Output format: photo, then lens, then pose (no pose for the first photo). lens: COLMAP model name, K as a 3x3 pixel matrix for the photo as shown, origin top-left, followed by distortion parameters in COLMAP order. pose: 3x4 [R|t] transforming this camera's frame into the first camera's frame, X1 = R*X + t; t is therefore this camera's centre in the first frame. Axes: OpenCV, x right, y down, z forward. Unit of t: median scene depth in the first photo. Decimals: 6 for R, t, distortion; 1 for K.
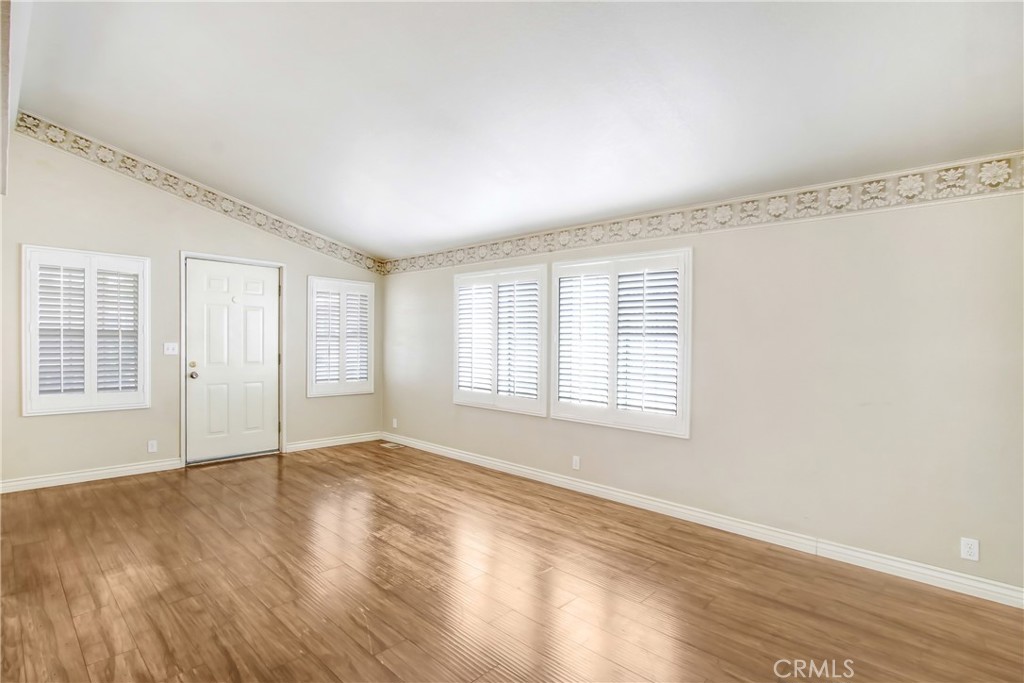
lens RADIAL K [[495.5, 0, 509.5], [0, 495.5, 338.1], [0, 0, 1]] dist [-0.016078, -0.000350]
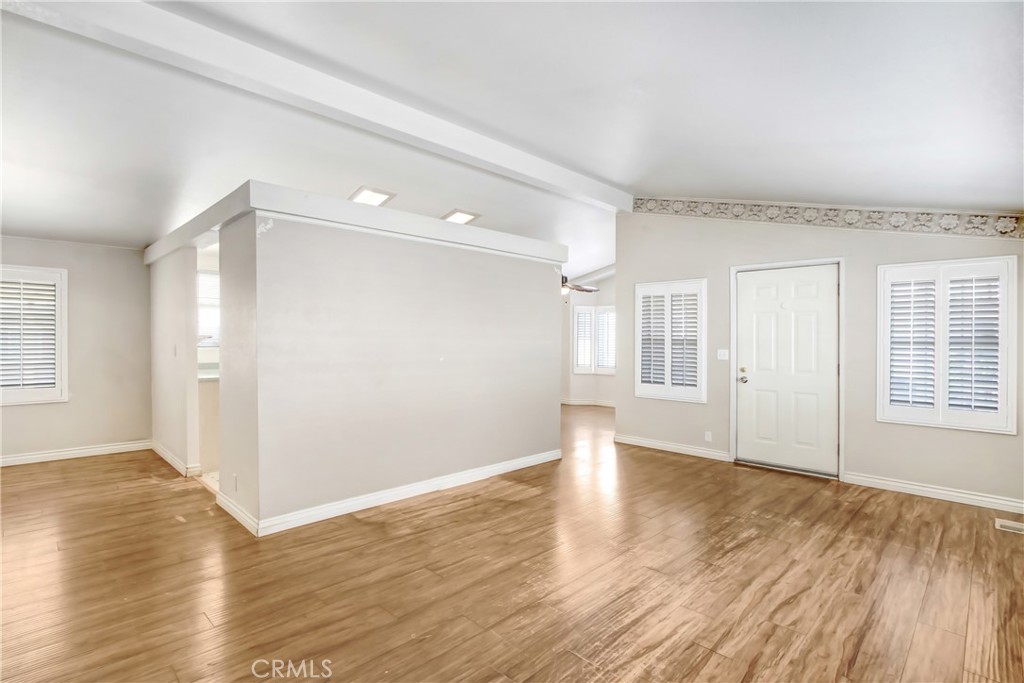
lens RADIAL K [[495.5, 0, 509.5], [0, 495.5, 338.1], [0, 0, 1]] dist [-0.016078, -0.000350]
pose [[-0.023093, -0.024035, -0.999444, 0.551218], [-0.008936, 0.999676, -0.023834, 0.017988], [0.999693, 0.008381, -0.023300, 0.629074]]
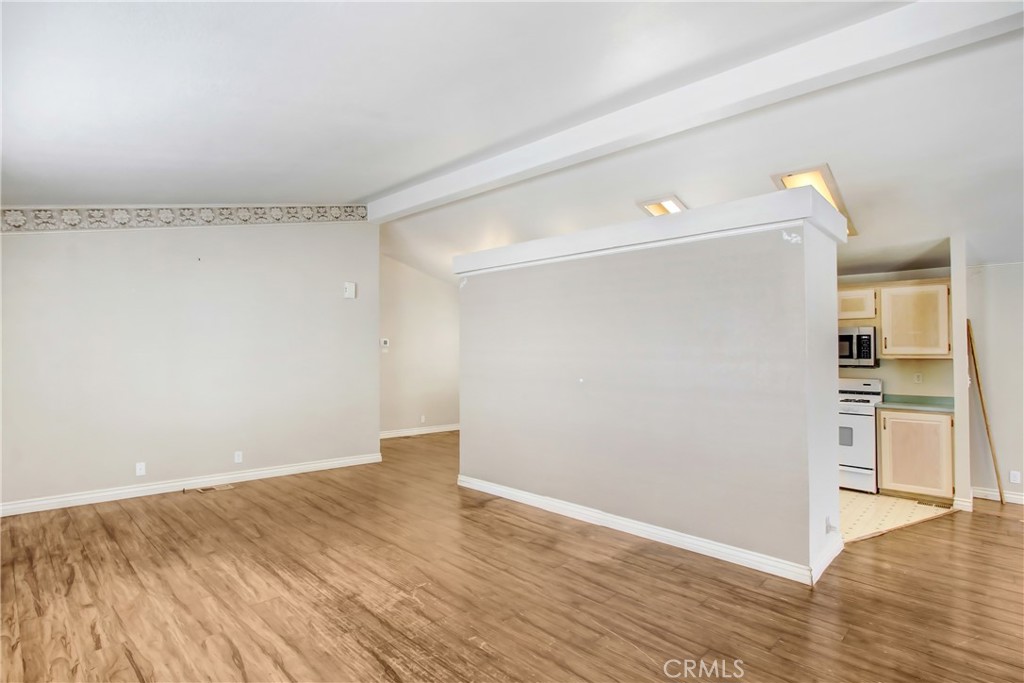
lens RADIAL K [[520.6, 0, 496.2], [0, 520.6, 343.3], [0, 0, 1]] dist [-0.017658, -0.000356]
pose [[-0.998243, -0.039010, 0.044609, -0.358314], [-0.040464, 0.998663, -0.032172, 0.005639], [-0.043294, -0.033920, -0.998486, 1.502787]]
